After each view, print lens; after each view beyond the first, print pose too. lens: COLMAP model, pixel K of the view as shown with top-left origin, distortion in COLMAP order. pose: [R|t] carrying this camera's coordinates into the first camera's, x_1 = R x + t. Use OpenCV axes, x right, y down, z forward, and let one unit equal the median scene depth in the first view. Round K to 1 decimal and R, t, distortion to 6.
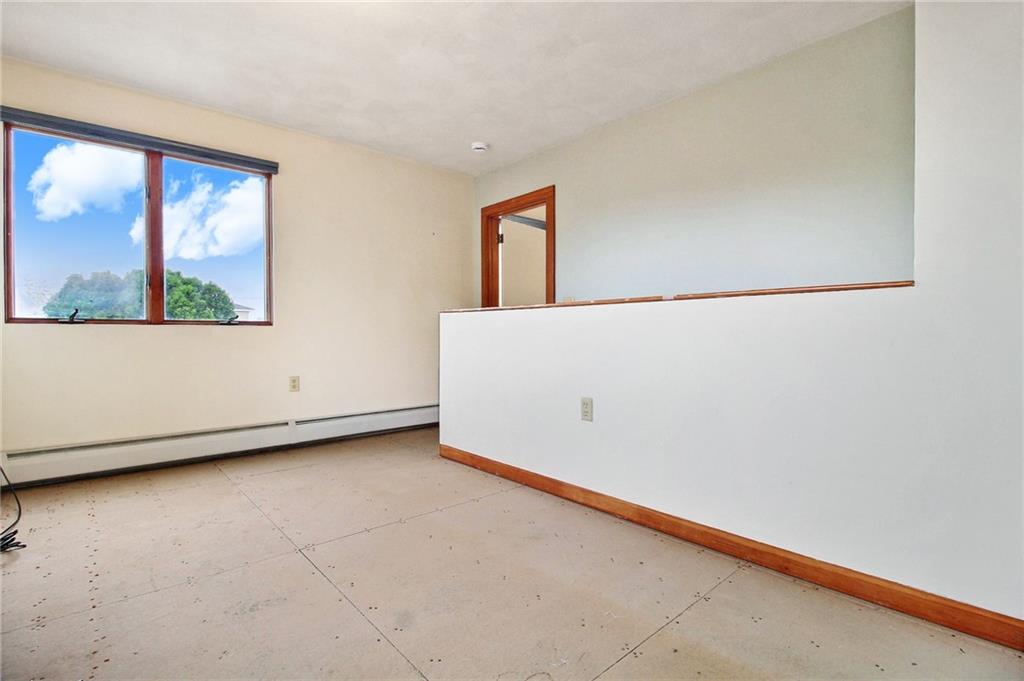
lens RADIAL K [[489.1, 0, 512.2], [0, 489.1, 332.8], [0, 0, 1]] dist [-0.003030, -0.001018]
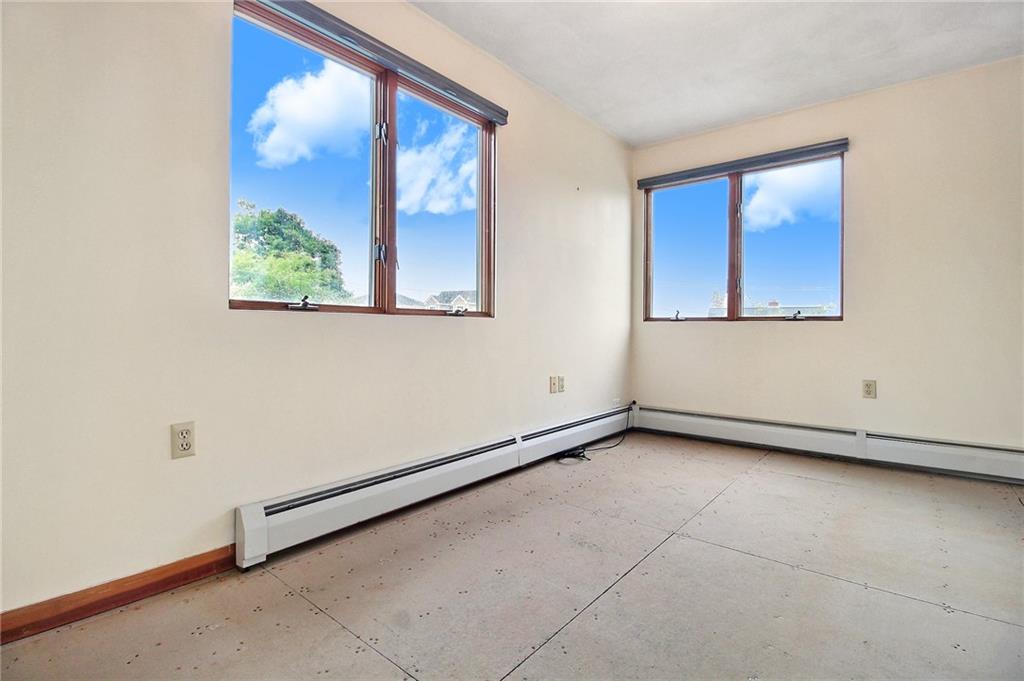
lens RADIAL K [[476.4, 0, 515.3], [0, 476.4, 326.3], [0, 0, 1]] dist [-0.001812, -0.000242]
pose [[0.173397, -0.006738, -0.984829, 0.339372], [-0.012420, 0.999882, -0.009027, 0.014269], [0.984774, 0.013796, 0.173293, 0.333594]]
